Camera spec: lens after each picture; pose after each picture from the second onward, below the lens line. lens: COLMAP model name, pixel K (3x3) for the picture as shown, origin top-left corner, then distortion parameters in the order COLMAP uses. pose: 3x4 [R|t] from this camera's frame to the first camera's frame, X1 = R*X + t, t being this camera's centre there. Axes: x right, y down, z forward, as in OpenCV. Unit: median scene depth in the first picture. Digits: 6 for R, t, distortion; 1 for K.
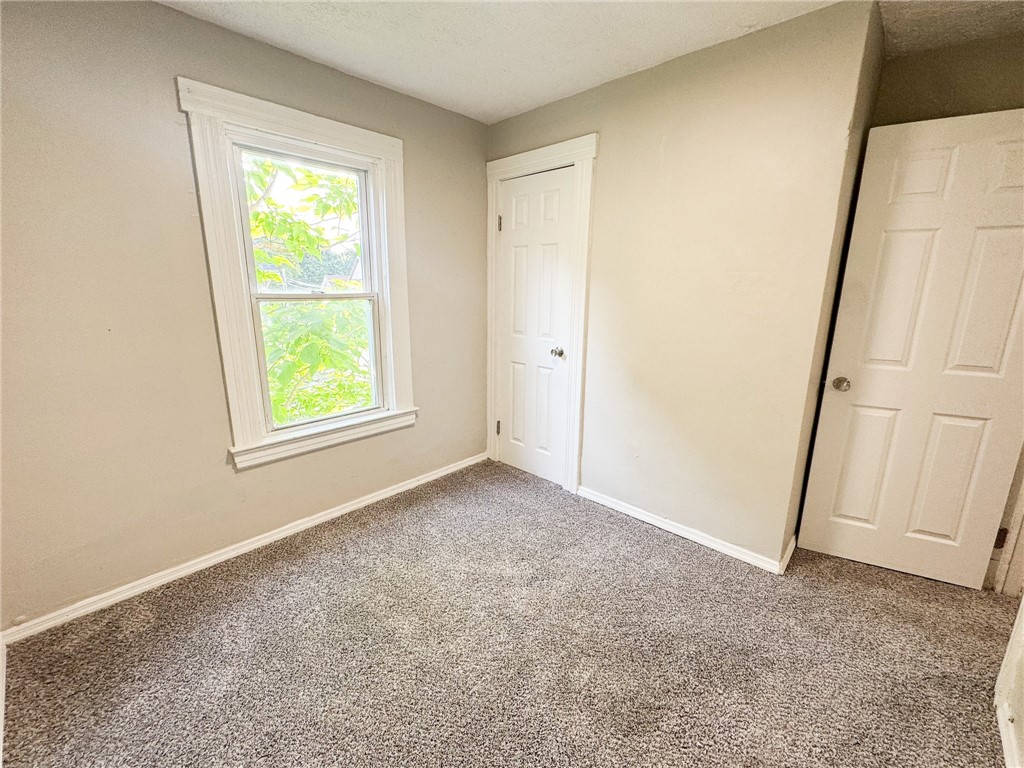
lens RADIAL K [[428.5, 0, 512.0], [0, 428.5, 384.0], [0, 0, 1]] dist [-0.001128, 0.000001]
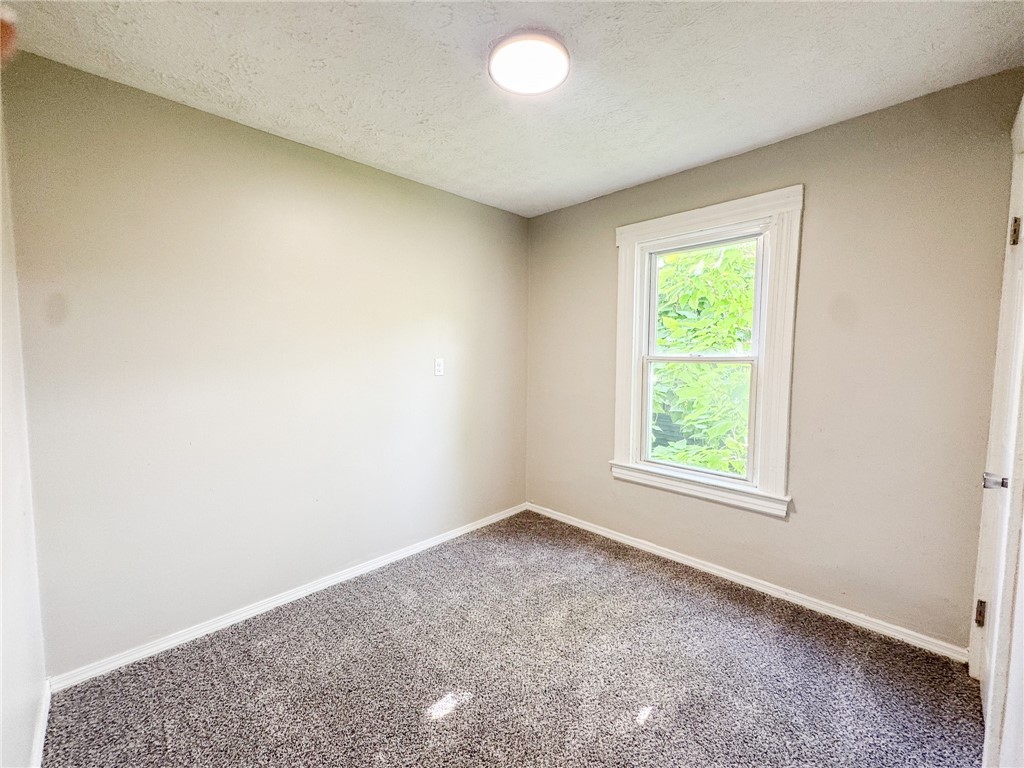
lens RADIAL K [[415.9, 0, 512.0], [0, 415.9, 384.0], [0, 0, 1]] dist [-0.000222, 0.000079]
pose [[-0.017731, 0.068081, -0.997522, 0.617796], [-0.219856, 0.972995, 0.070315, -0.105735], [0.975371, 0.220558, -0.002284, 0.515139]]
